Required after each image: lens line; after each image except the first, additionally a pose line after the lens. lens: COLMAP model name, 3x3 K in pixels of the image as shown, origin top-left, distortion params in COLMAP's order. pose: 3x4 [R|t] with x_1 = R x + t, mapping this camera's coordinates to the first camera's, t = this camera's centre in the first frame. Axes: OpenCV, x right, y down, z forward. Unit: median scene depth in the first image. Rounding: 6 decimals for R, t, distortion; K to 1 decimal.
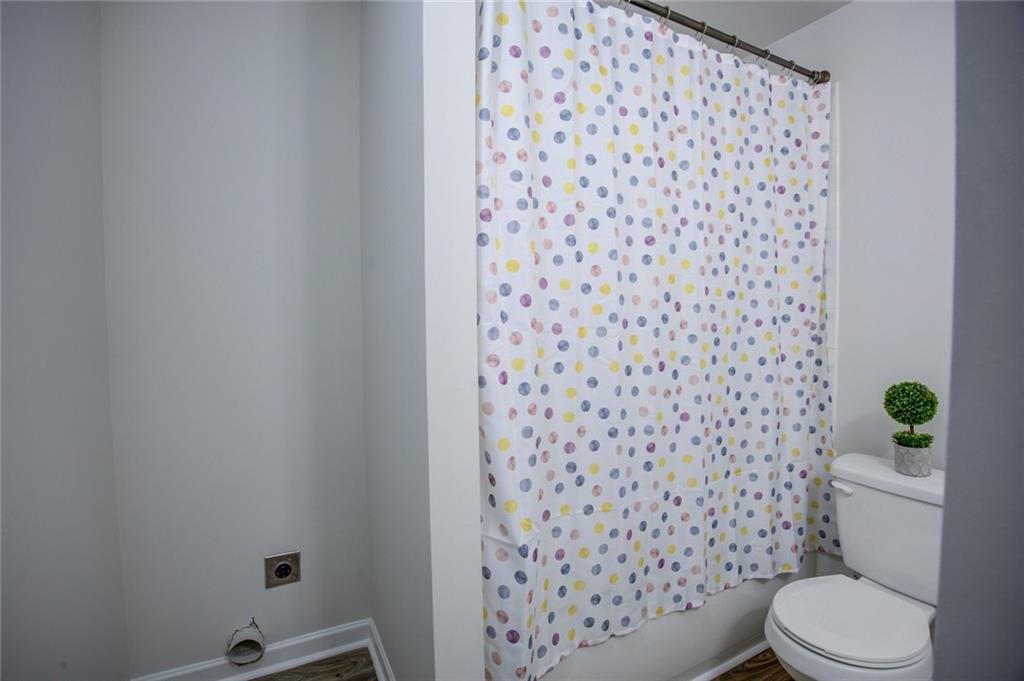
lens RADIAL K [[494.8, 0, 513.7], [0, 494.8, 347.7], [0, 0, 1]] dist [-0.056644, 0.001015]
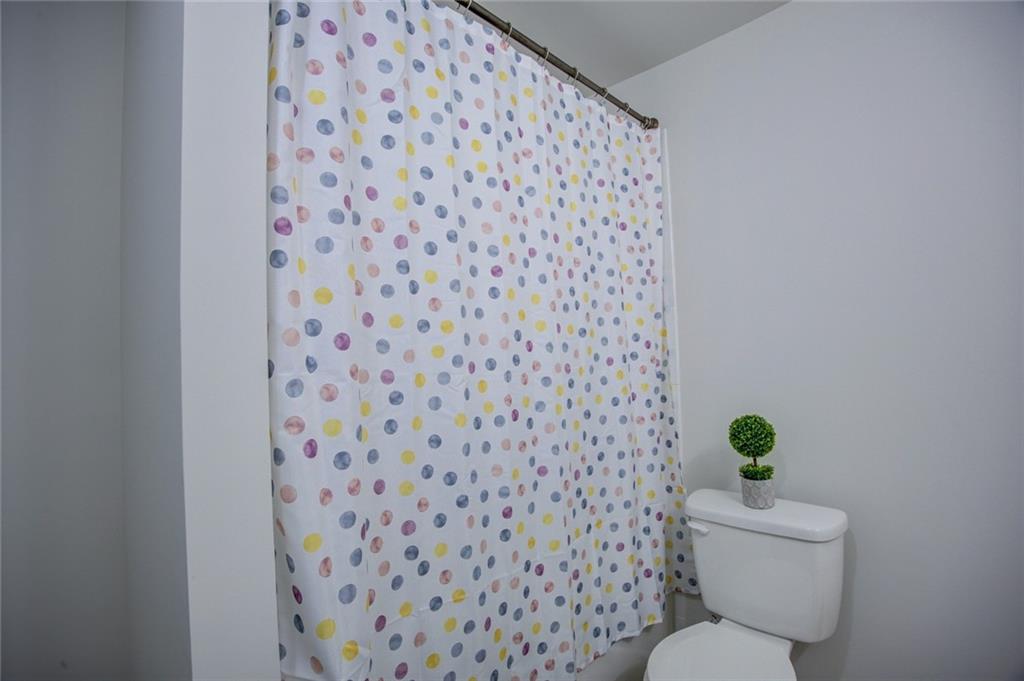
lens RADIAL K [[494.8, 0, 513.7], [0, 494.8, 347.7], [0, 0, 1]] dist [-0.056644, 0.001015]
pose [[0.951359, -0.015604, 0.307690, 0.032036], [0.040696, 0.996330, -0.075301, -0.014530], [-0.305386, 0.084160, 0.948502, 0.161342]]
